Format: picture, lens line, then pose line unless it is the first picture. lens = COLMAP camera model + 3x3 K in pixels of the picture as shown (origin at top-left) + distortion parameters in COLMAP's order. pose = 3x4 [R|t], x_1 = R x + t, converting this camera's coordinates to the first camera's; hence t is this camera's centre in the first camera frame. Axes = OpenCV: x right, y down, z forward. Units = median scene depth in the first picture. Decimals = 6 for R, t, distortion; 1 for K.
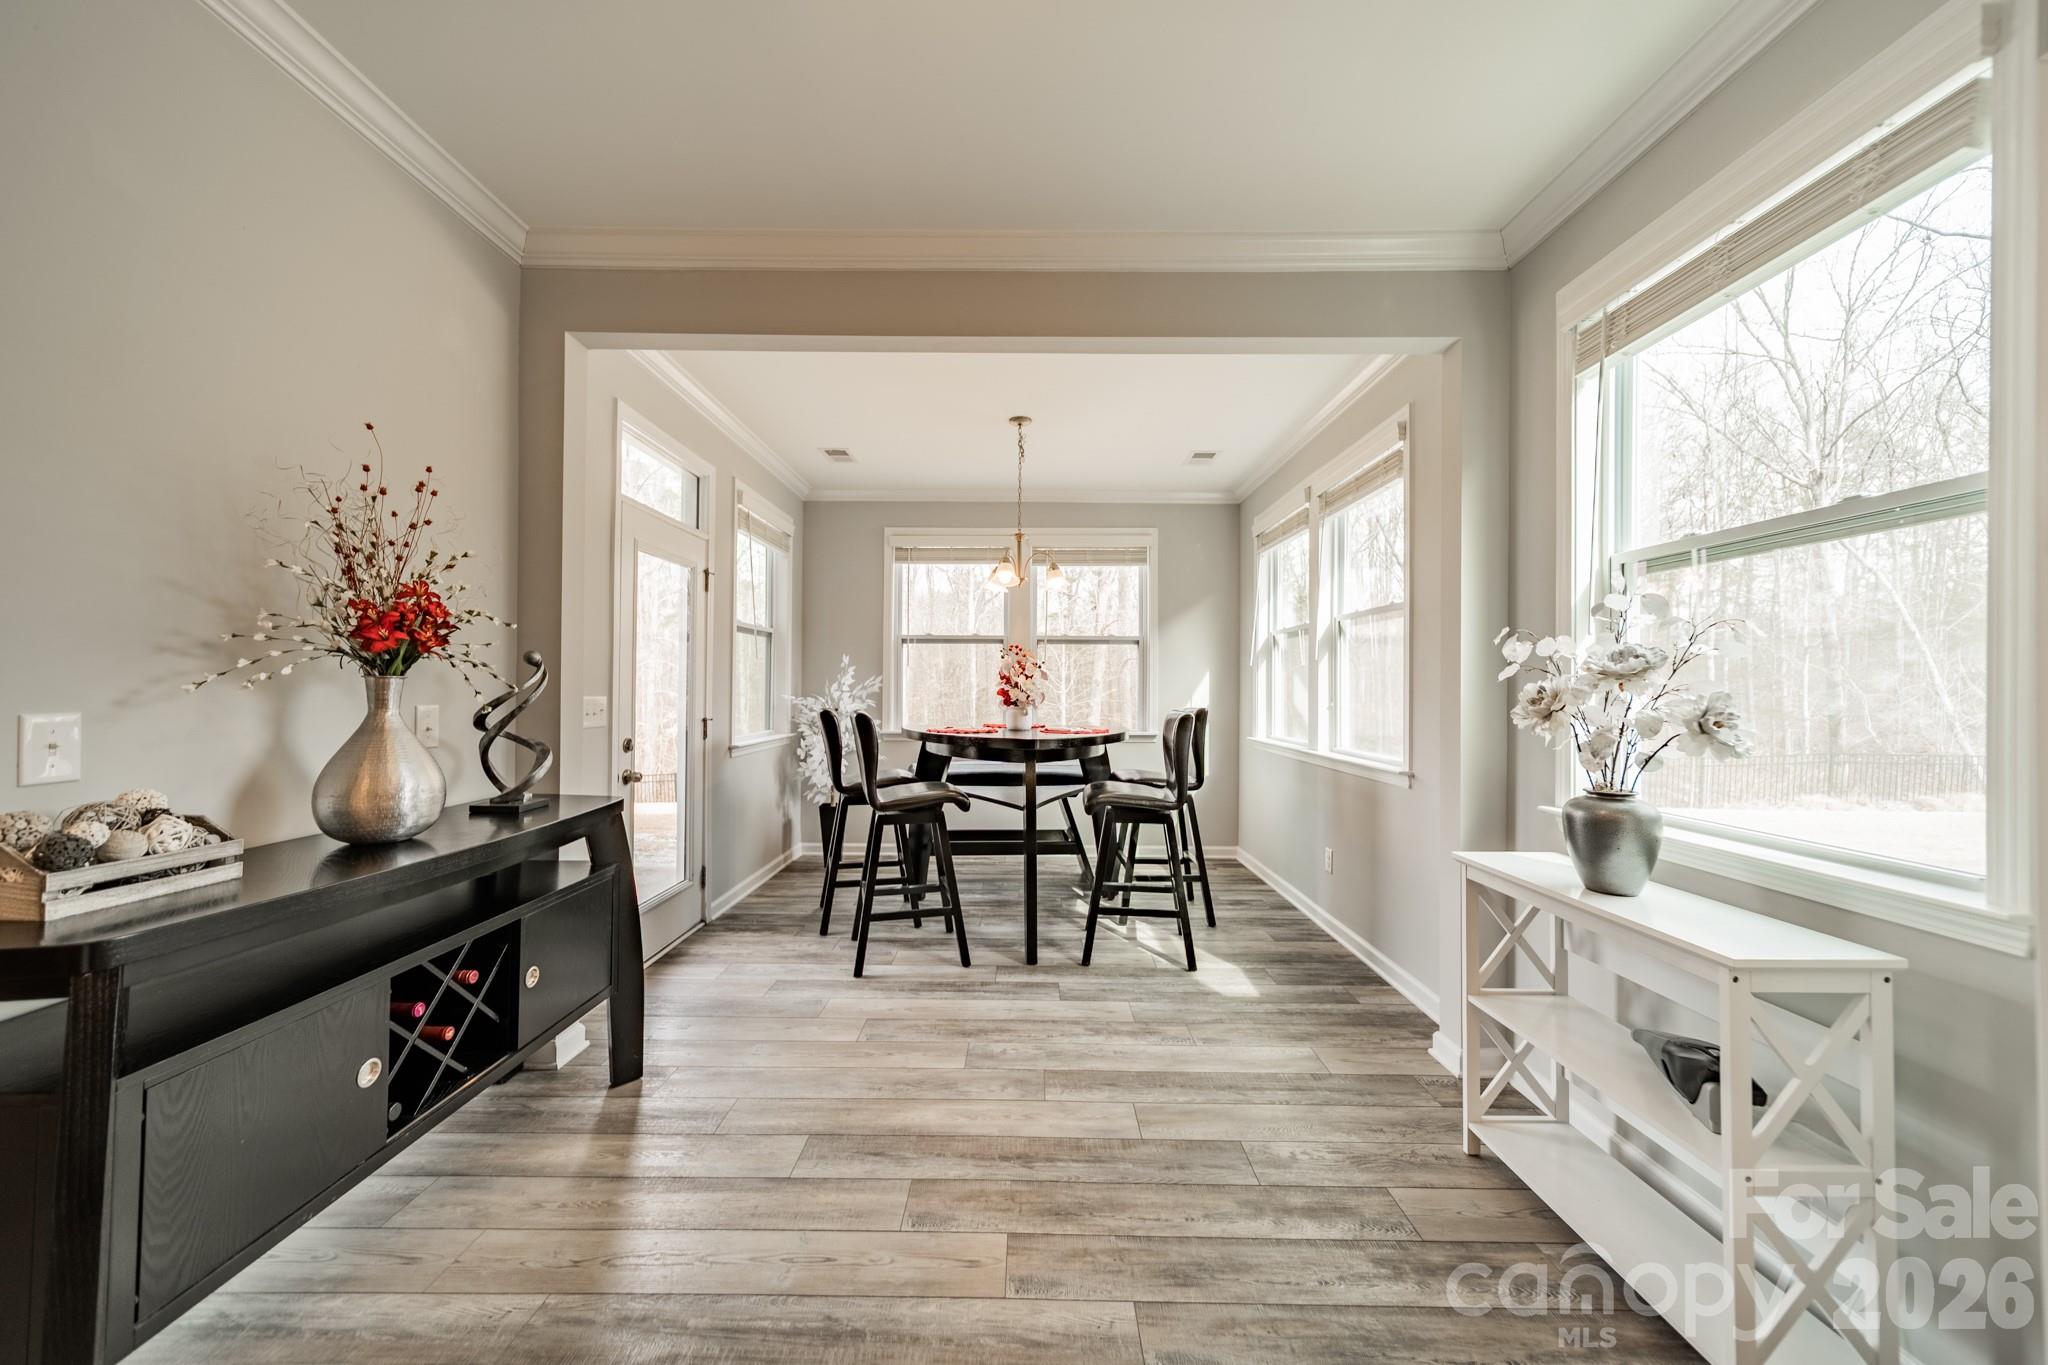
lens RADIAL K [[721.3, 0, 1020.5], [0, 721.3, 675.5], [0, 0, 1]] dist [0.005934, 0.000265]
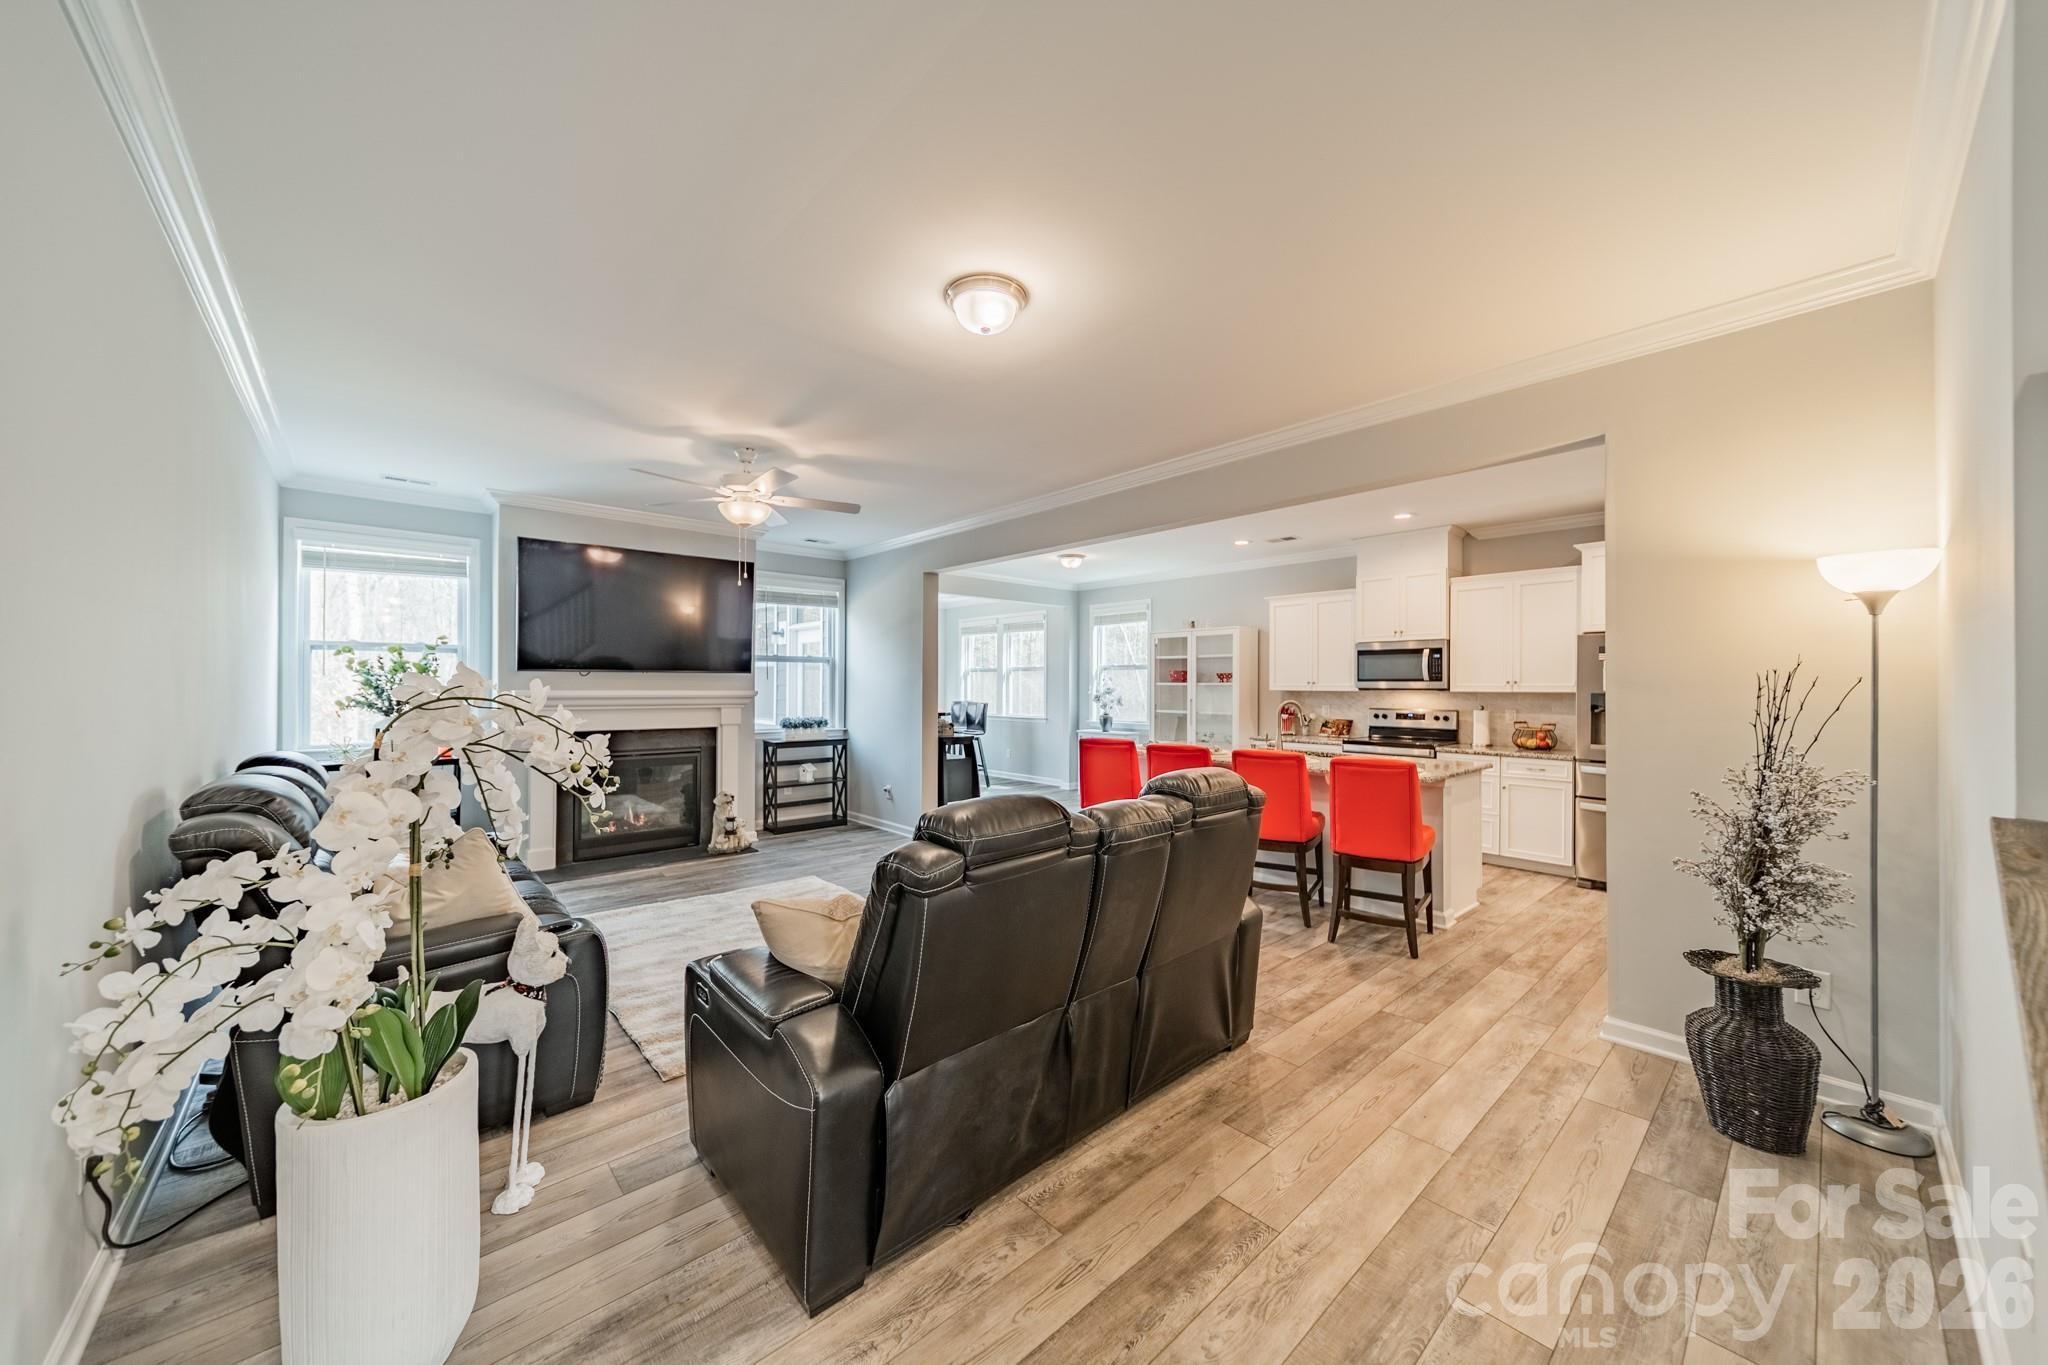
lens RADIAL K [[721.3, 0, 1022.1], [0, 721.3, 673.1], [0, 0, 1]] dist [0.005934, 0.000265]
pose [[0.738639, 0.010711, 0.674016, -1.308680], [-0.011134, 0.999931, -0.003688, -0.047311], [-0.674009, -0.004780, 0.738708, -1.022741]]
